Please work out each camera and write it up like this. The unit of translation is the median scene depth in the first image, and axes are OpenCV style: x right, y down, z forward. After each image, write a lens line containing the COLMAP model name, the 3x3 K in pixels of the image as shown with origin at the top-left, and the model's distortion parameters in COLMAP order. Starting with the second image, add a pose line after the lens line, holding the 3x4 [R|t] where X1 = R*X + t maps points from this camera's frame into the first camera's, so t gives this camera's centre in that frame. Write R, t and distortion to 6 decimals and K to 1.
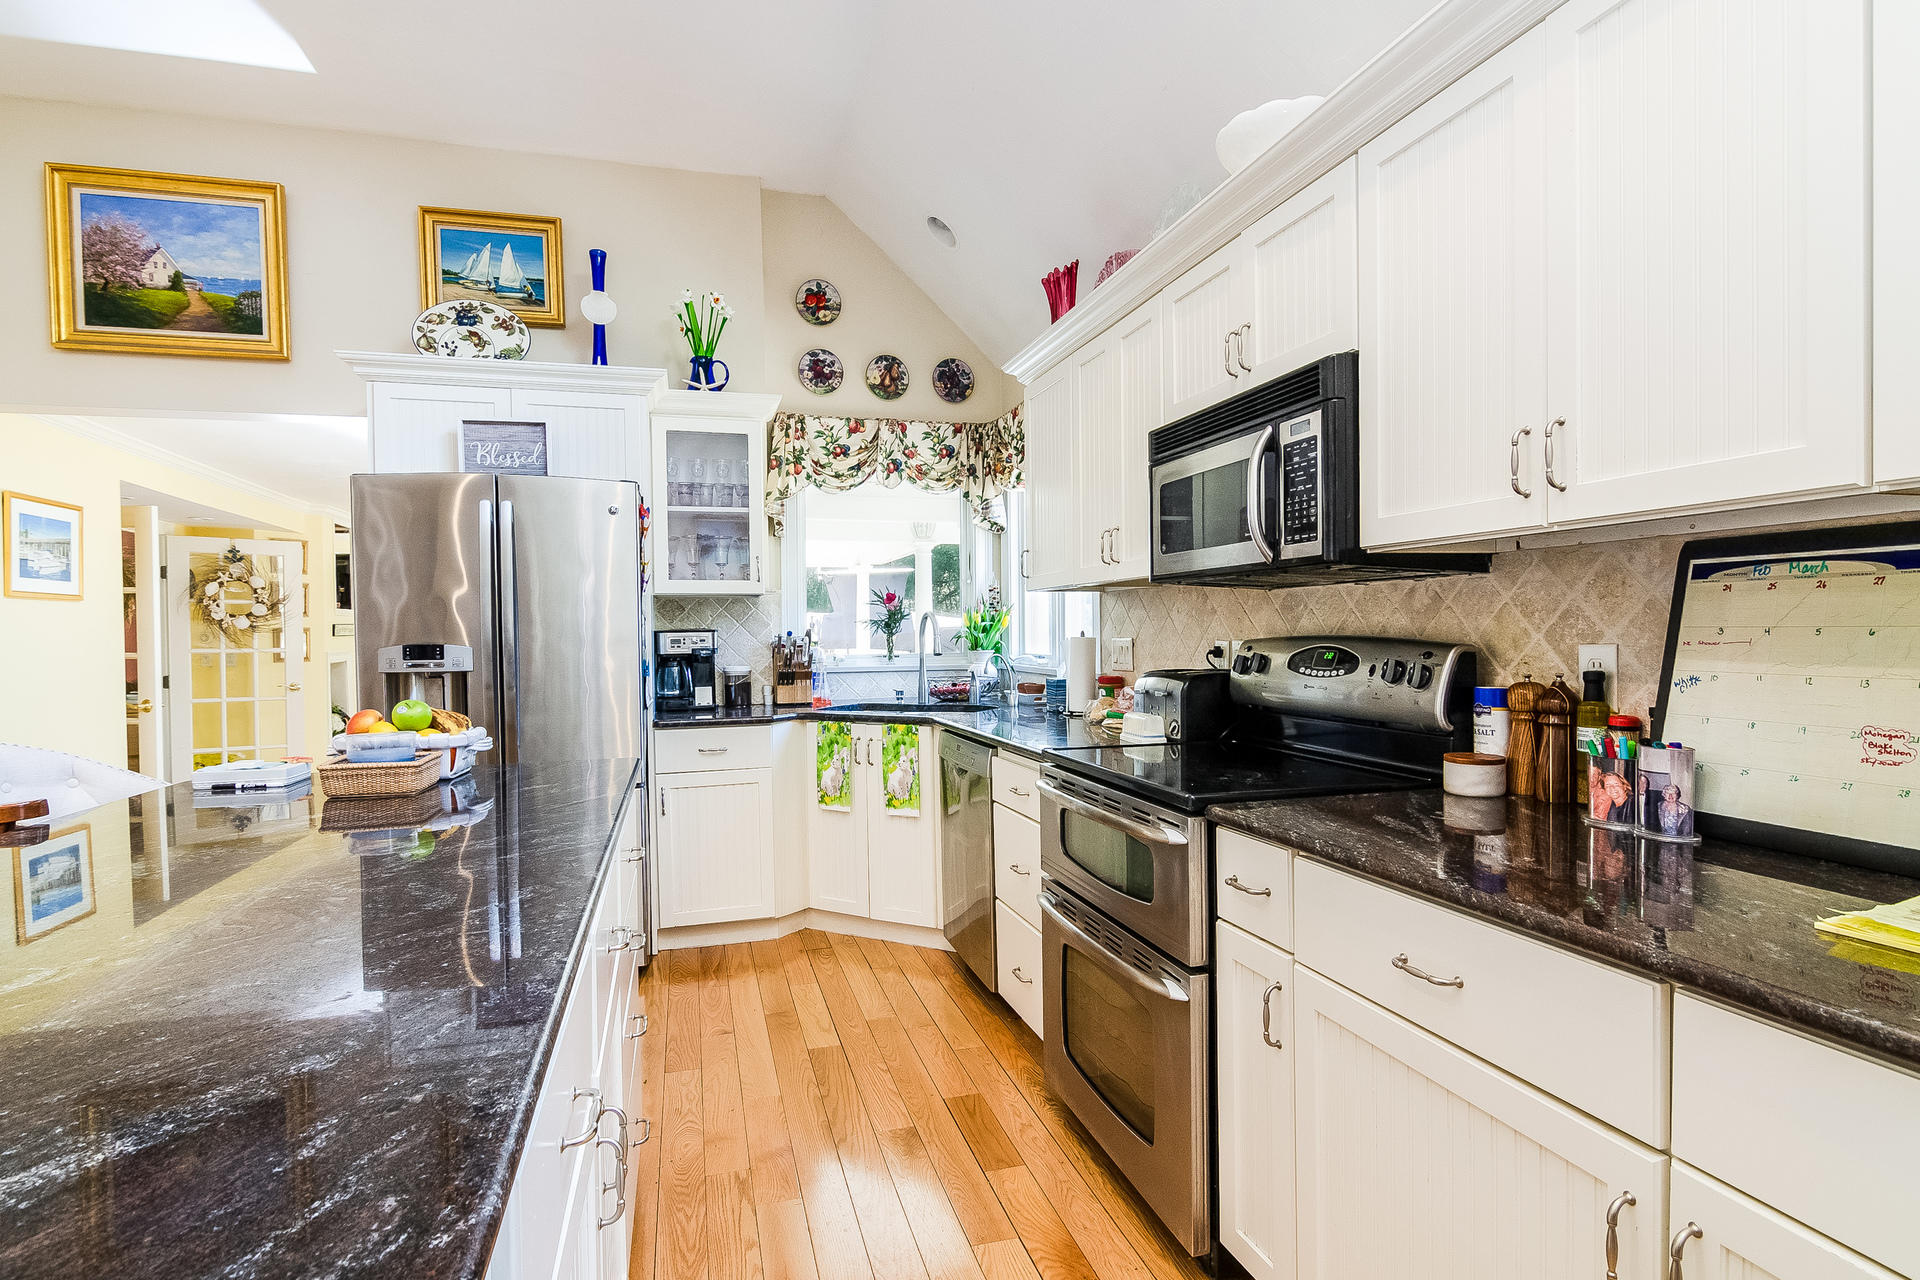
lens RADIAL K [[974.4, 0, 972.2], [0, 974.4, 656.3], [0, 0, 1]] dist [-0.002489, -0.002416]
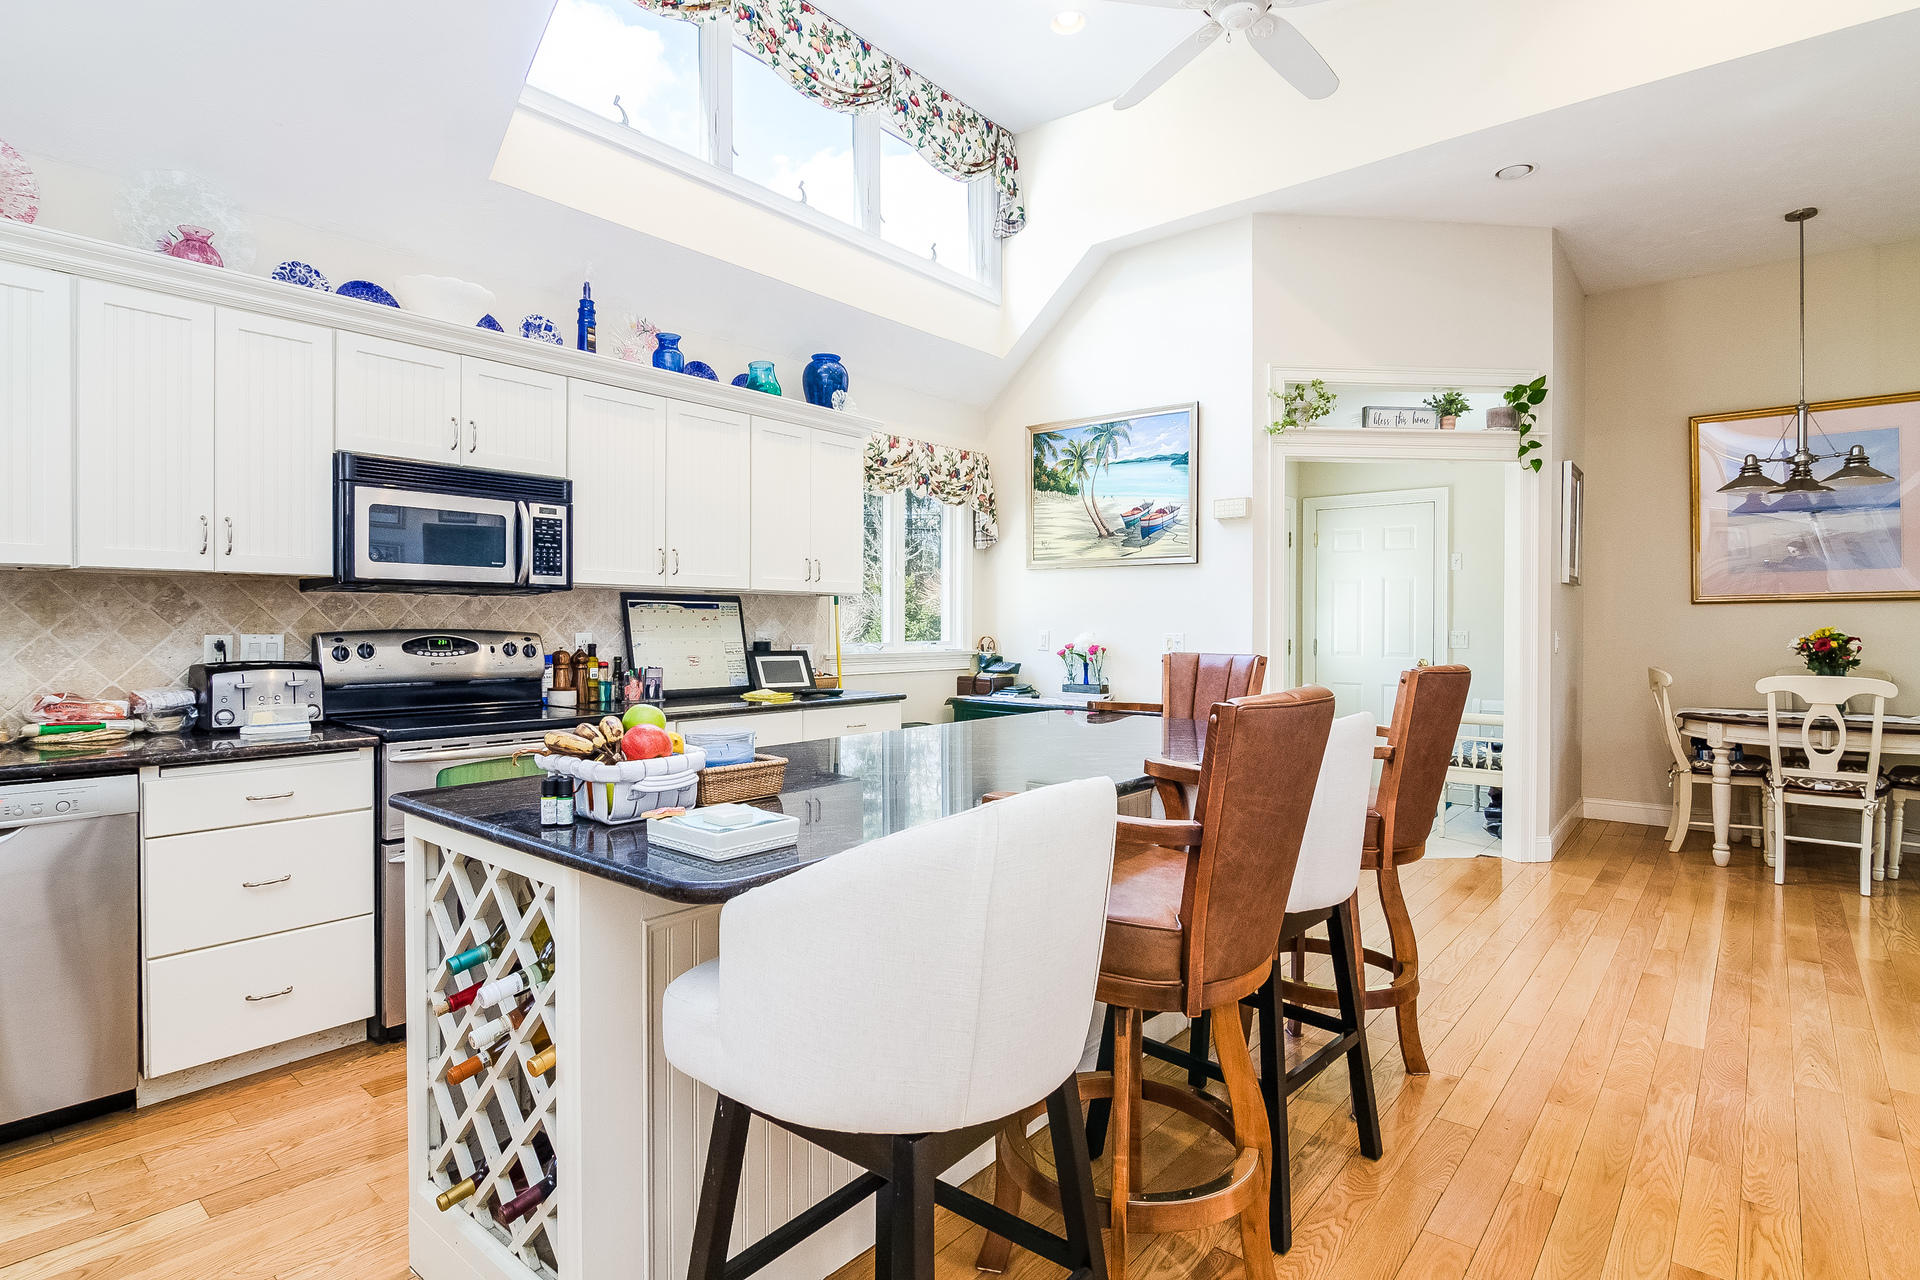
lens RADIAL K [[974.4, 0, 960.6], [0, 974.4, 625.6], [0, 0, 1]] dist [-0.002489, -0.002416]
pose [[-0.556720, 0.012005, 0.830614, -0.822824], [0.029118, 0.999563, 0.005070, -0.006596], [-0.830190, 0.027008, -0.556826, 0.723173]]
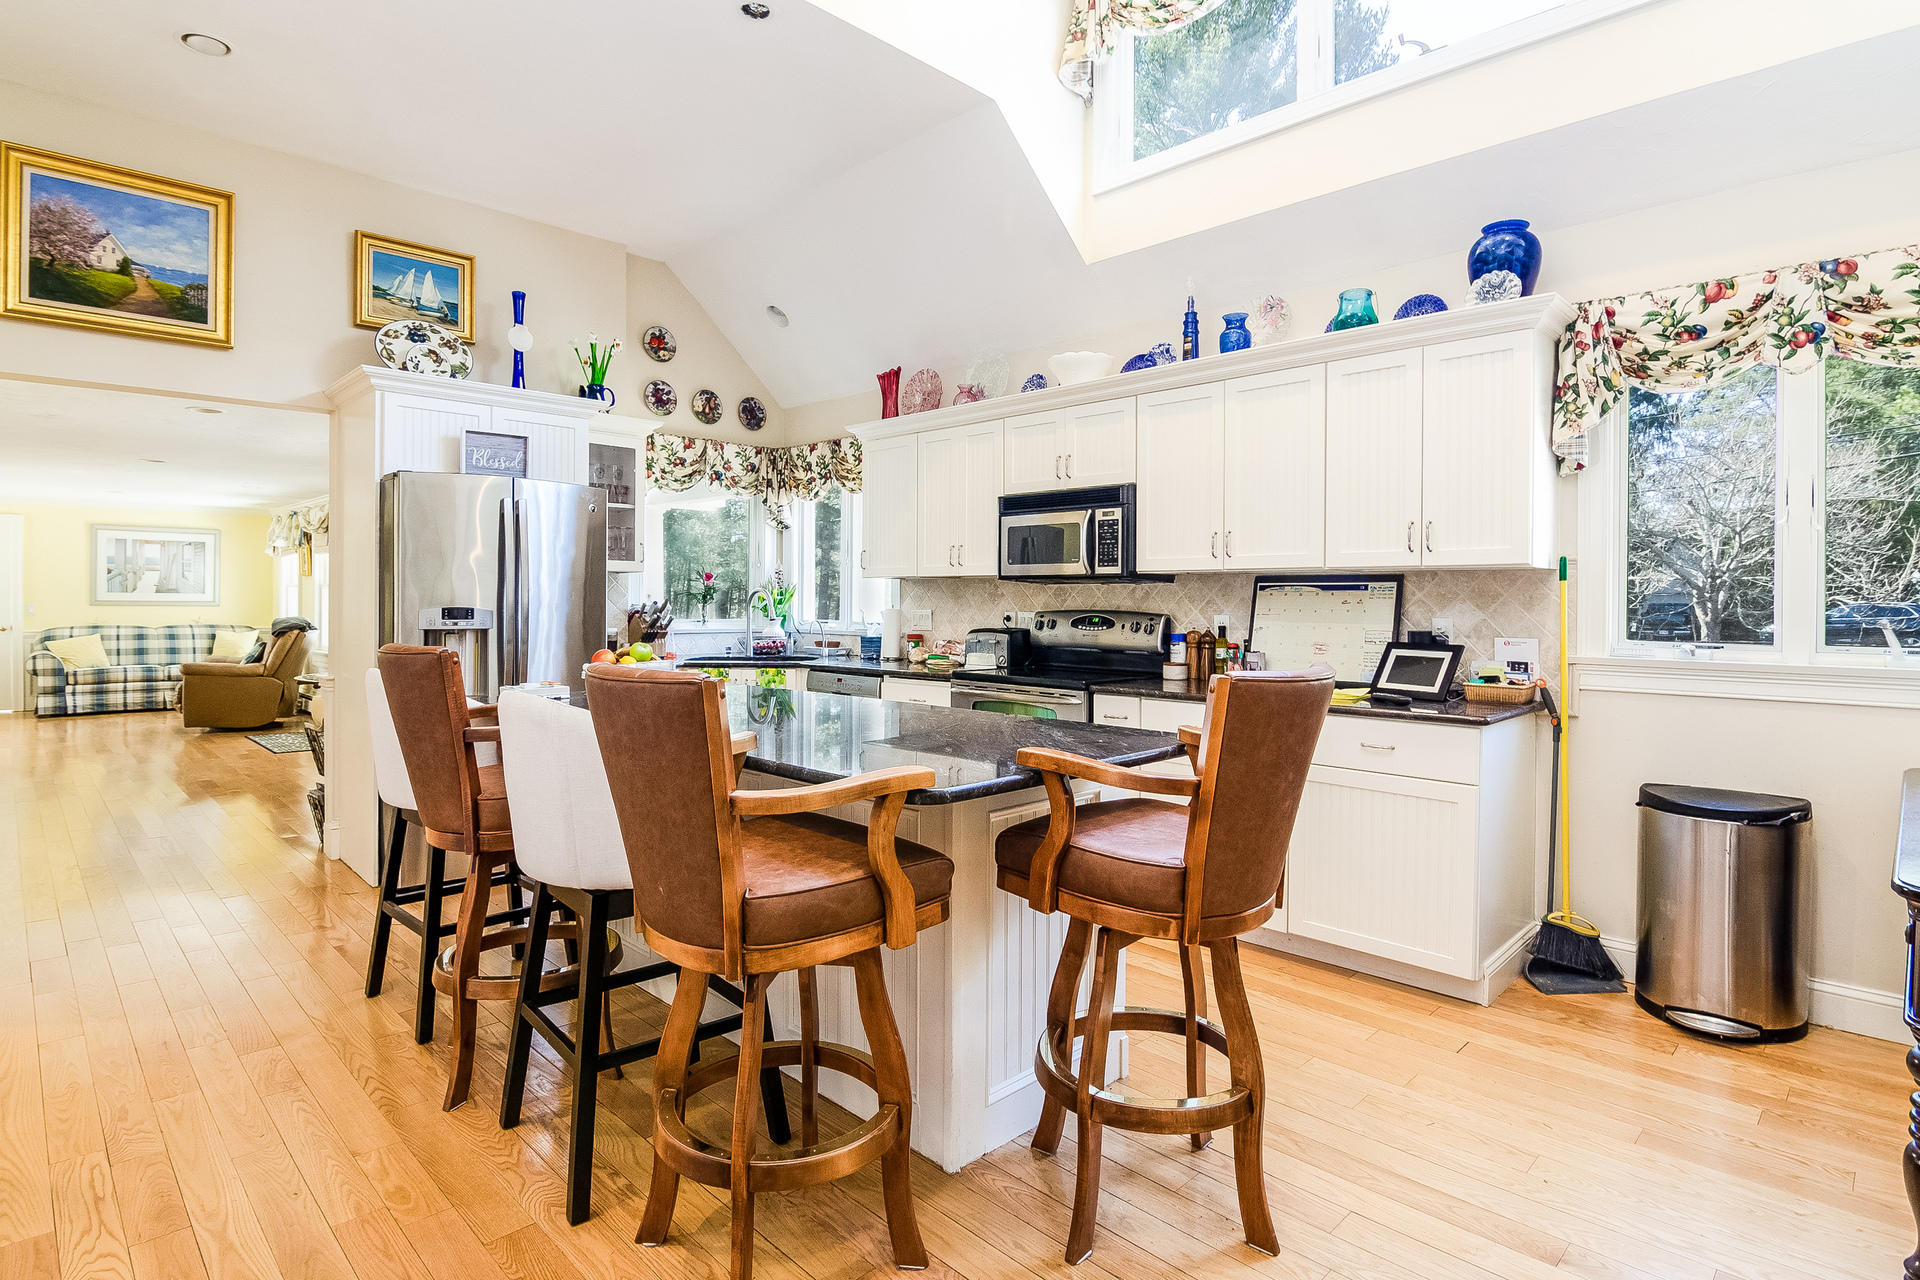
lens RADIAL K [[974.4, 0, 981.2], [0, 974.4, 610.1], [0, 0, 1]] dist [-0.002489, -0.002416]
pose [[0.871763, 0.013090, 0.489753, -0.510340], [-0.003981, 0.999799, -0.019637, 0.012180], [-0.489912, 0.015169, 0.871640, -0.395015]]
